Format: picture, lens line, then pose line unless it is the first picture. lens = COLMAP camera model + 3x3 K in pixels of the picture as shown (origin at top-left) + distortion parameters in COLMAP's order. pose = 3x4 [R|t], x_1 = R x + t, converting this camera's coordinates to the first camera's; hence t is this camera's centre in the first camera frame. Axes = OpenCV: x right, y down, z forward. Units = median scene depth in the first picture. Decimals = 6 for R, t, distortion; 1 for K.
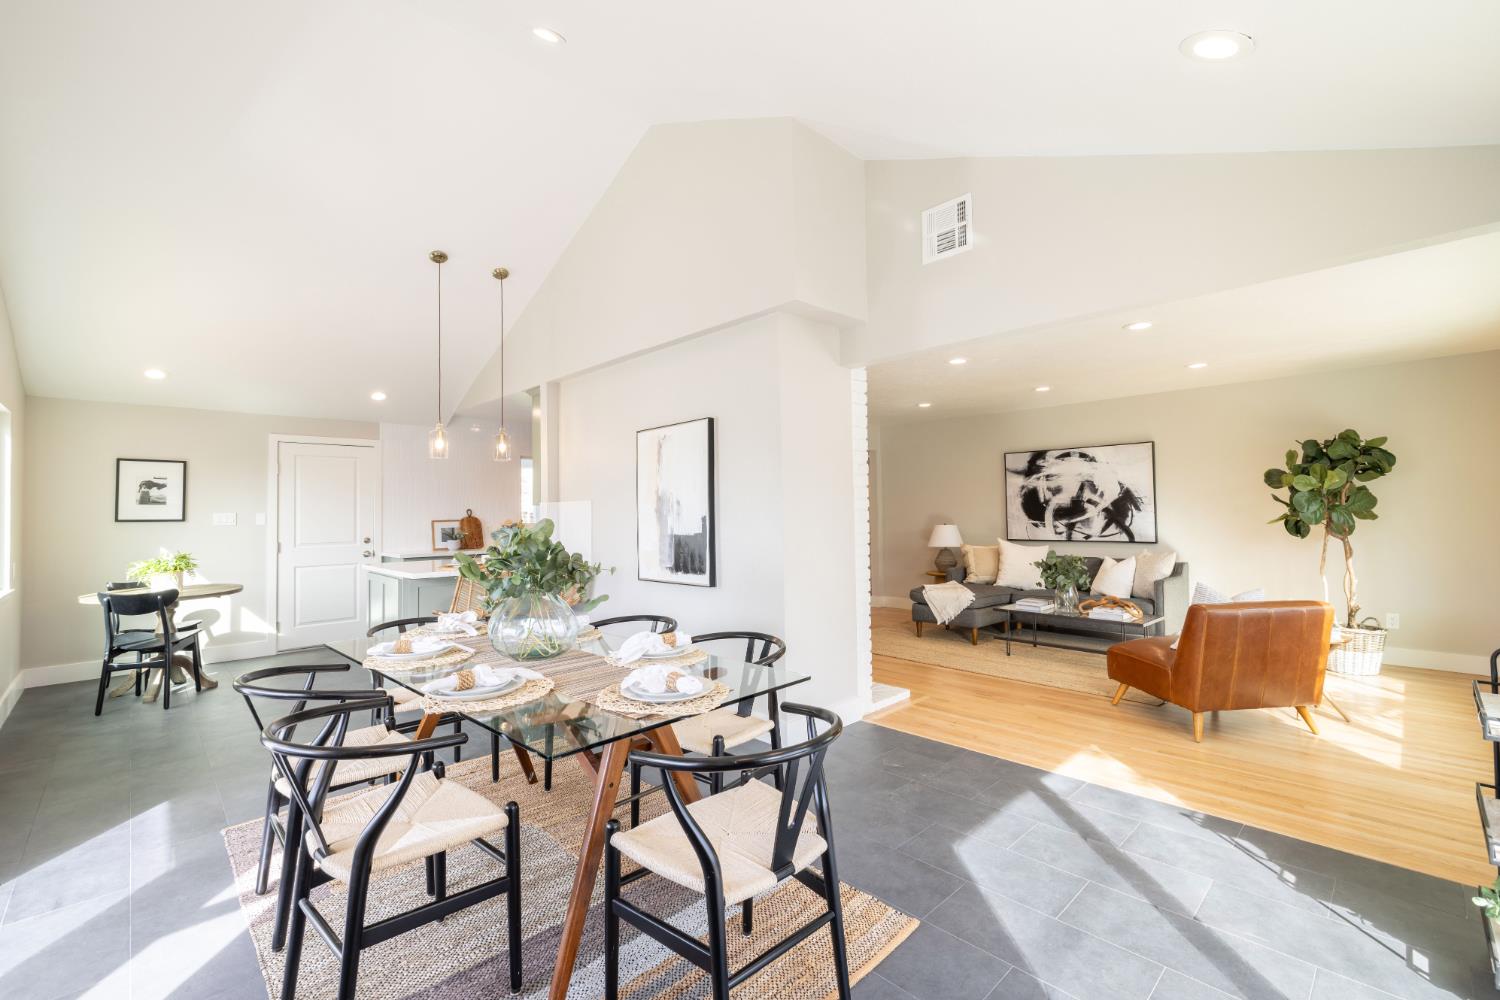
lens RADIAL K [[638.9, 0, 750.0], [0, 638.9, 500.0], [0, 0, 1]] dist [0.000554, 0.000088]
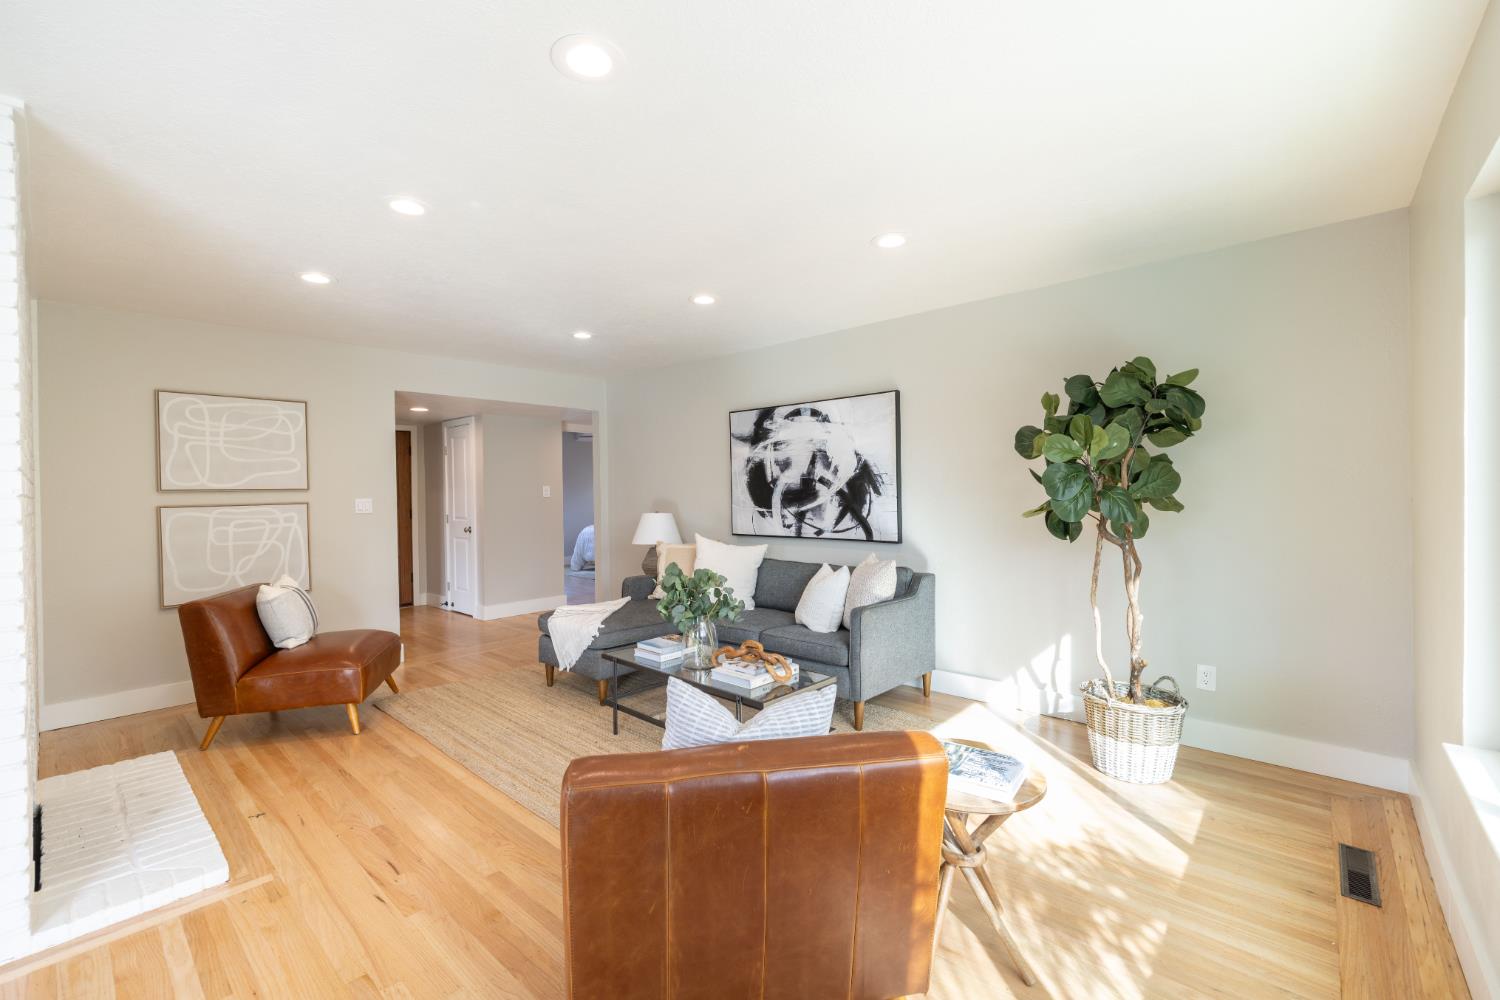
lens RADIAL K [[621.9, 0, 742.9], [0, 621.9, 498.0], [0, 0, 1]] dist [-0.001745, -0.000139]
pose [[0.998038, 0.001311, 0.062603, 0.416839], [-0.003124, 0.999578, 0.028868, 0.002159], [-0.062539, -0.029007, 0.997621, 0.349874]]
